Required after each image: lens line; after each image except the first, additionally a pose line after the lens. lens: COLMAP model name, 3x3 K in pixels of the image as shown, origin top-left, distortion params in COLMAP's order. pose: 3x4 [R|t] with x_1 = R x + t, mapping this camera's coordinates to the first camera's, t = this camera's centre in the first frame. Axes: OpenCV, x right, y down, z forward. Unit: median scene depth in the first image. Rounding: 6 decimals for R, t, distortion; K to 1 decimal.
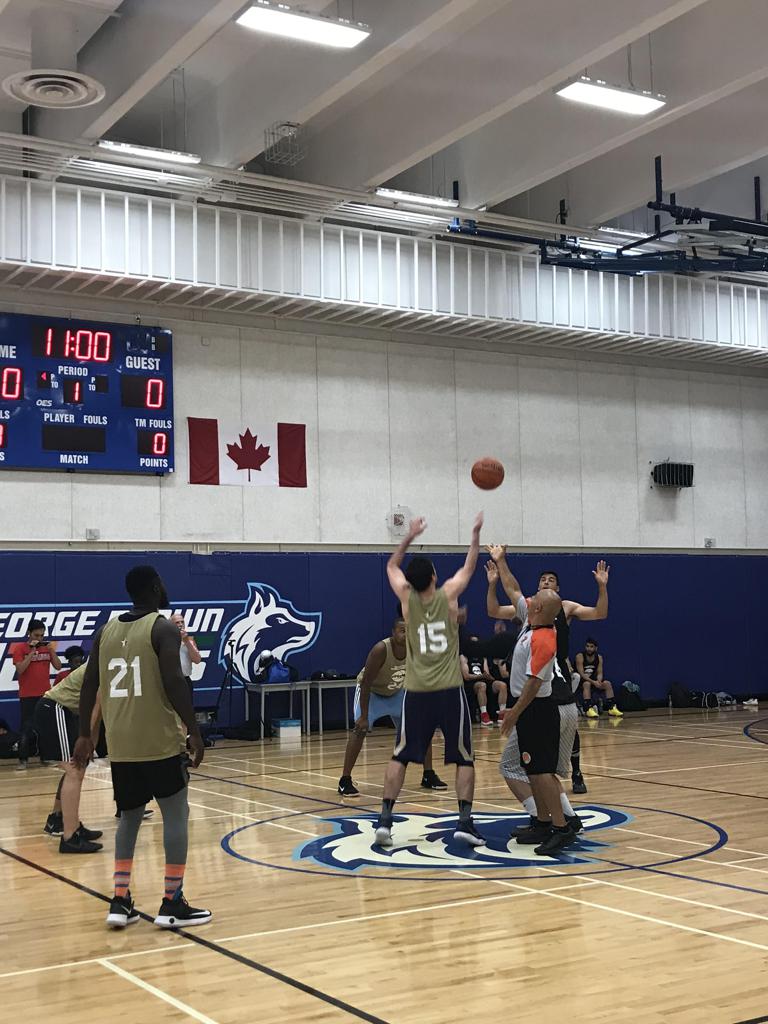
lens RADIAL K [[1381.7, 0, 385.5], [0, 1381.7, 515.2], [0, 0, 1]] dist [0.120924, 0.000000]
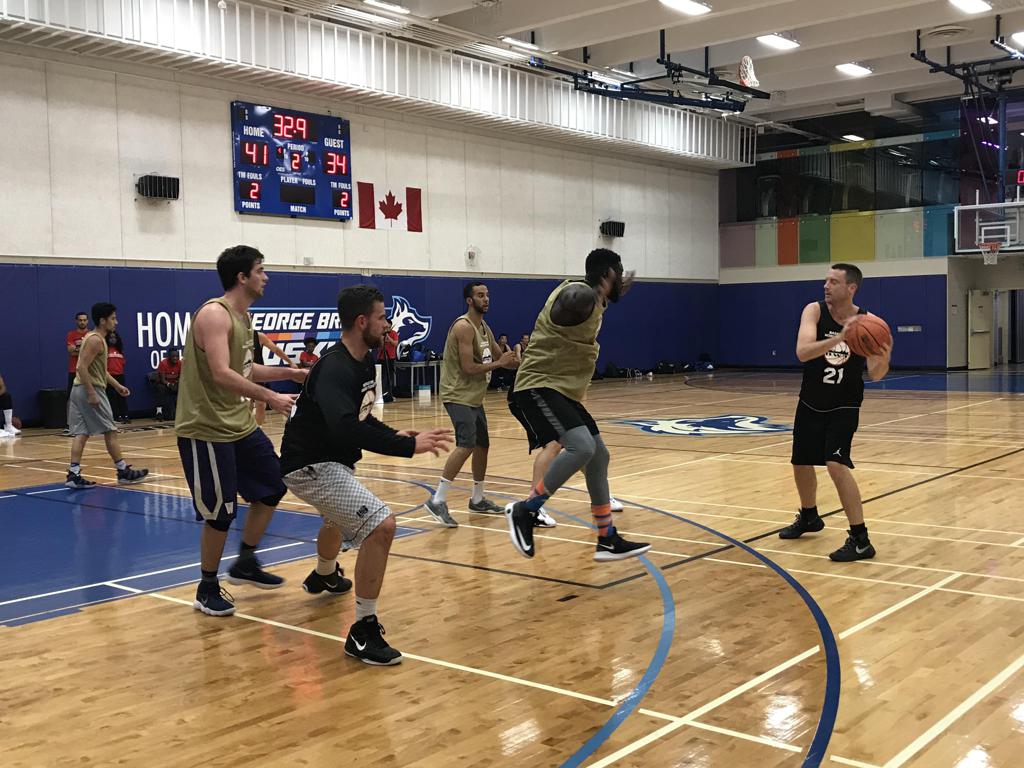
lens RADIAL K [[1130.3, 0, 511.9], [0, 1130.3, 397.9], [0, 0, 1]] dist [0.018997, 0.000000]
pose [[0.945444, -0.019419, 0.325205, -0.377171], [-0.023704, 0.991476, 0.128116, -0.001047], [-0.324921, -0.128835, 0.936925, -0.201100]]
